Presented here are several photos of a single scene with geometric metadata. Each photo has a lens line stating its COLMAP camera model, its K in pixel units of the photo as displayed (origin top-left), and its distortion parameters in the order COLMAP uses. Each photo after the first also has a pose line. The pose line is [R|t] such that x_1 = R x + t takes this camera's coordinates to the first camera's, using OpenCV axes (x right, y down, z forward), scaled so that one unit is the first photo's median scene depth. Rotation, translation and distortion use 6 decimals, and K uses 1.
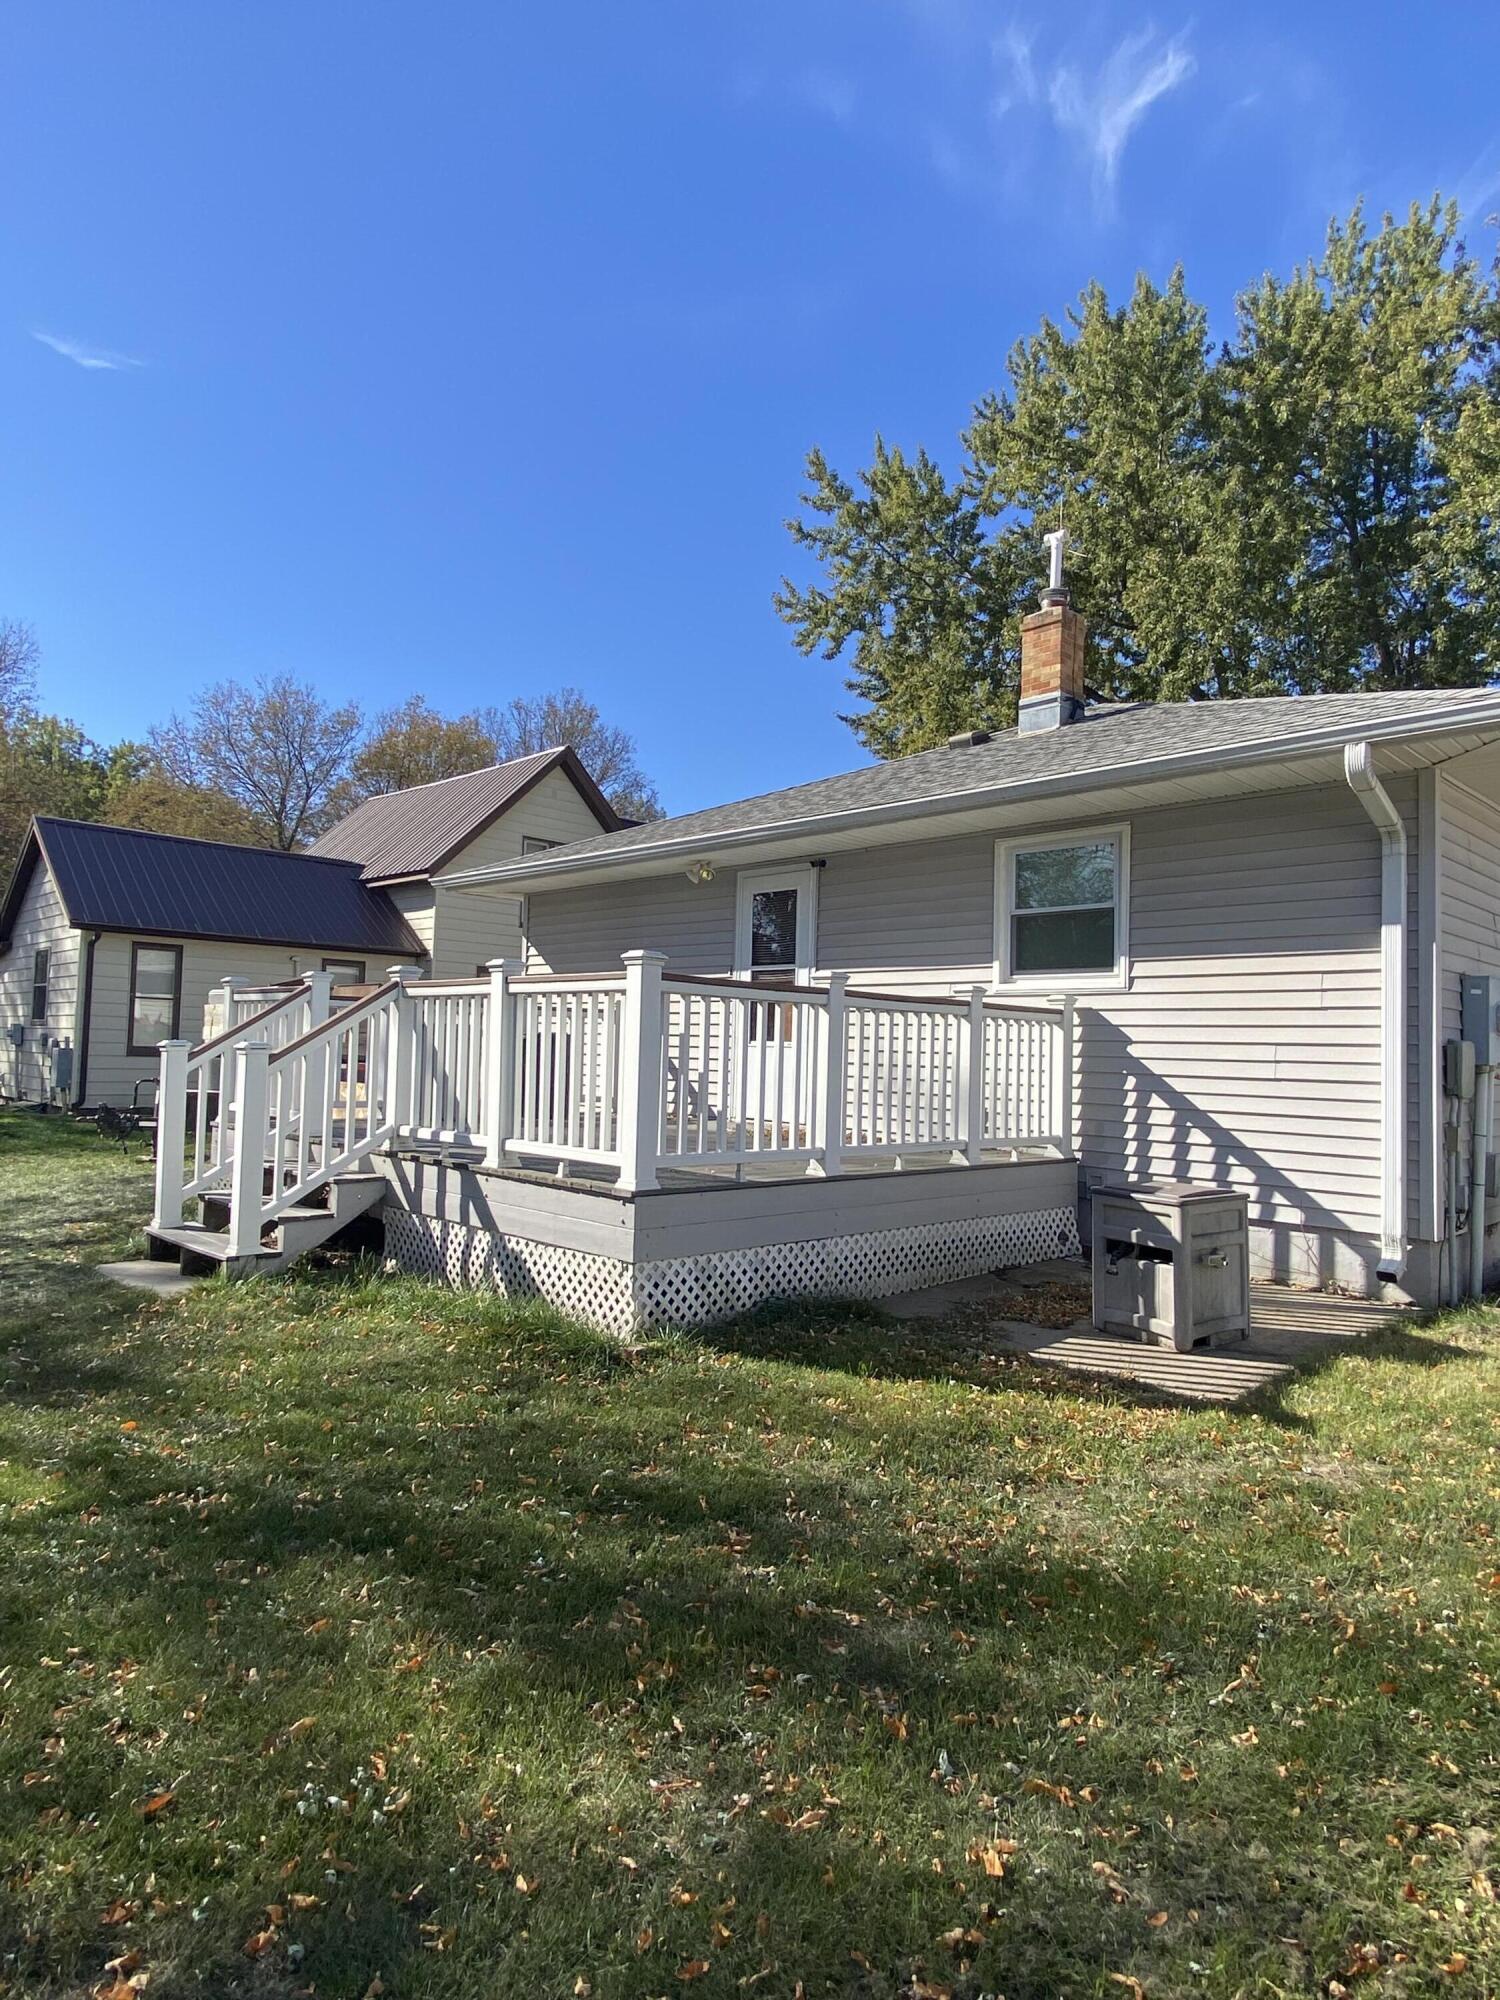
lens RADIAL K [[1181.2, 0, 750.7], [0, 1181.2, 994.7], [0, 0, 1]] dist [-0.023343, -0.002306]
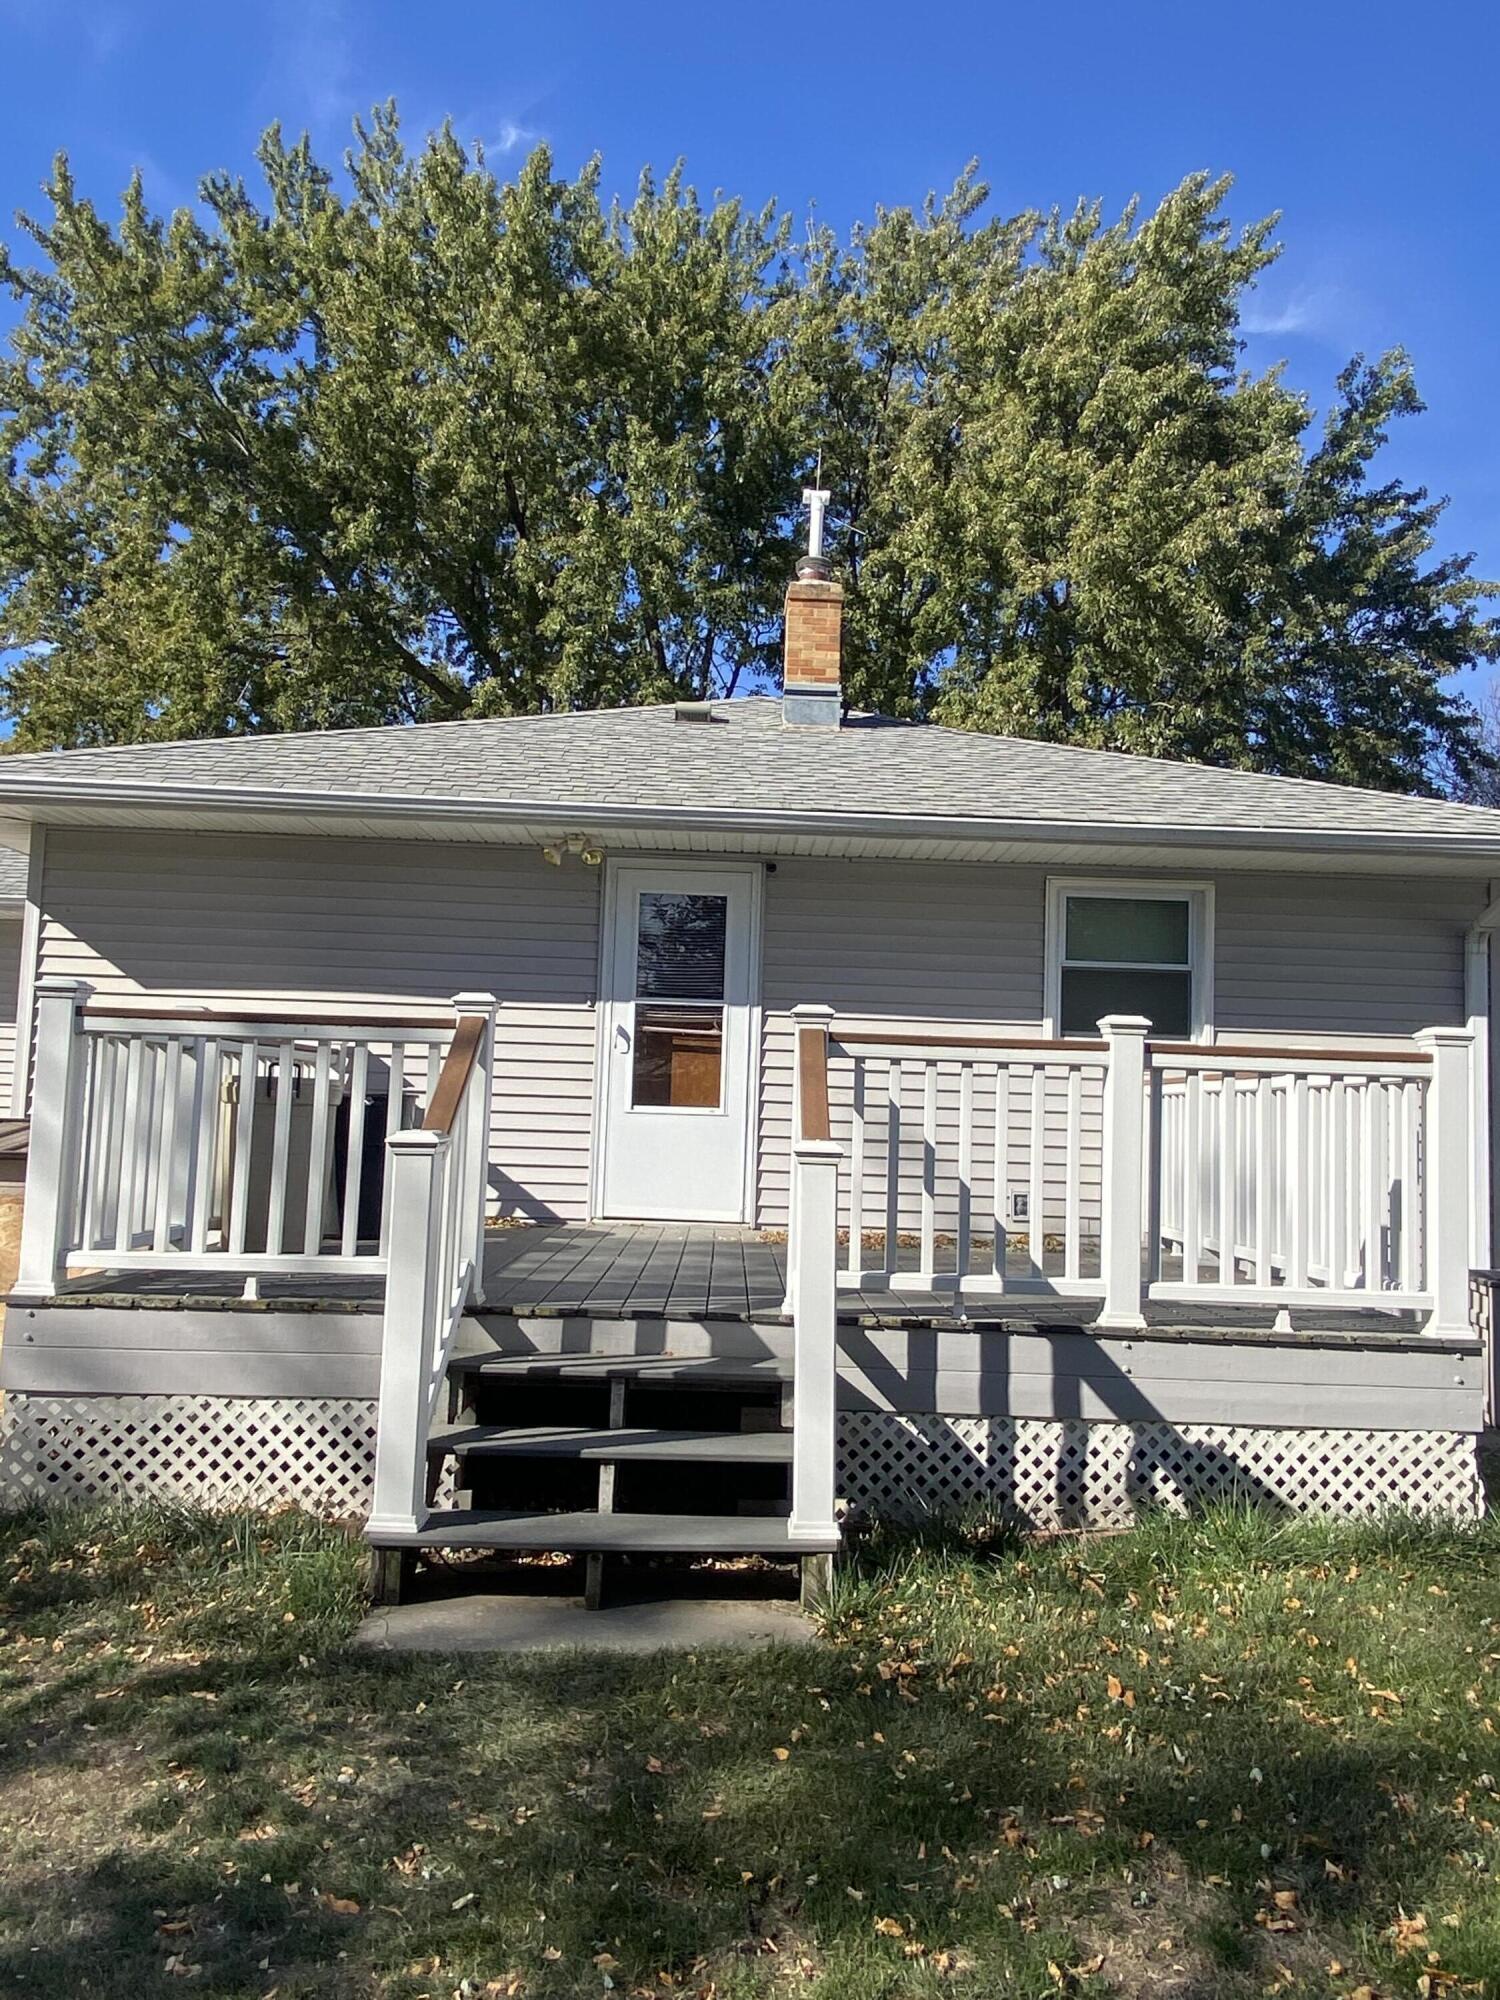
lens RADIAL K [[1468.1, 0, 750.2], [0, 1468.1, 1006.2], [0, 0, 1]] dist [0.004530, 0.001697]
pose [[0.695327, 0.049595, 0.716981, -0.951312], [-0.051111, 0.998503, -0.019501, -0.007824], [-0.716874, -0.023086, 0.696820, 0.562070]]
